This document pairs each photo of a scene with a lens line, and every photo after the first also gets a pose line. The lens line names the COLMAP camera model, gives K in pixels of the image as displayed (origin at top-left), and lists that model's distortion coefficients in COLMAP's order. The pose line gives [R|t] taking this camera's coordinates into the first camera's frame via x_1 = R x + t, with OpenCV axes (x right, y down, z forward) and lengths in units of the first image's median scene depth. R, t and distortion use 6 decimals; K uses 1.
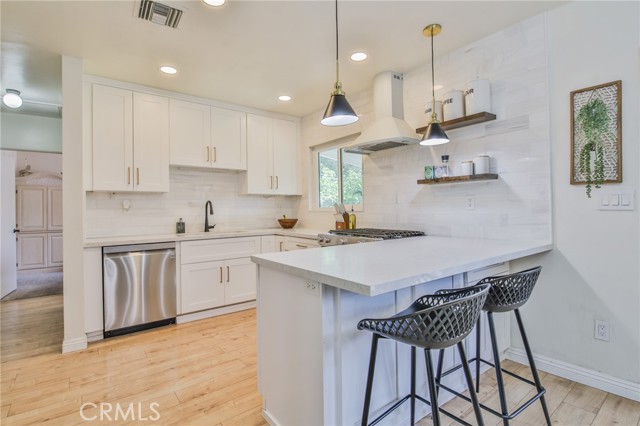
lens RADIAL K [[311.6, 0, 321.0], [0, 311.6, 209.6], [0, 0, 1]] dist [-0.017828, -0.000388]
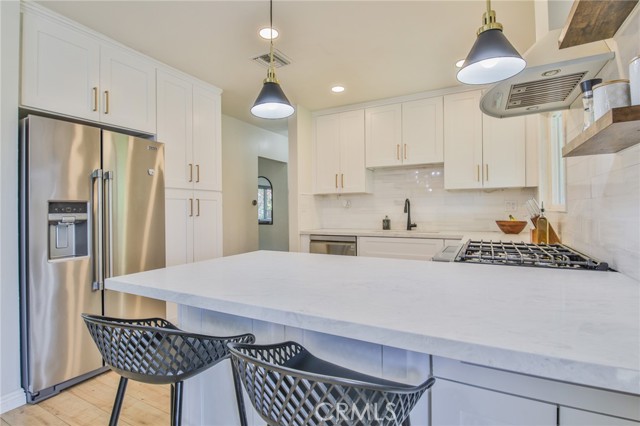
lens RADIAL K [[311.6, 0, 321.0], [0, 311.6, 209.6], [0, 0, 1]] dist [-0.017828, -0.000388]
pose [[0.404163, 0.010927, -0.914622, 0.612676], [0.001535, 0.999919, 0.012624, -0.009758], [0.914686, -0.006506, 0.404114, 0.501004]]
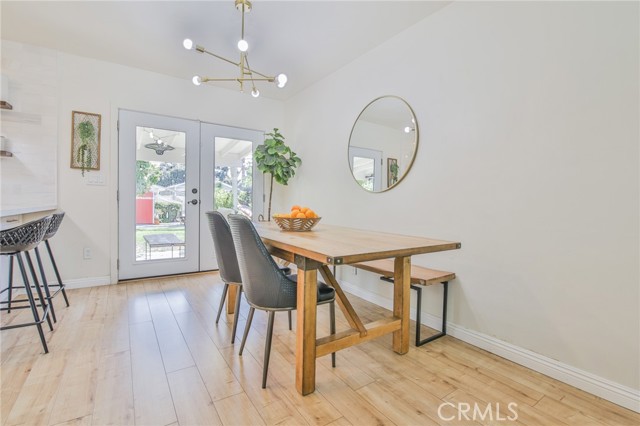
lens RADIAL K [[292.6, 0, 320.7], [0, 292.6, 209.2], [0, 0, 1]] dist [0.000924, -0.011389]
pose [[0.073854, -0.004690, 0.997258, -0.464455], [-0.022637, 0.999723, 0.006378, 0.072199], [-0.997012, -0.023046, 0.073728, -0.321312]]
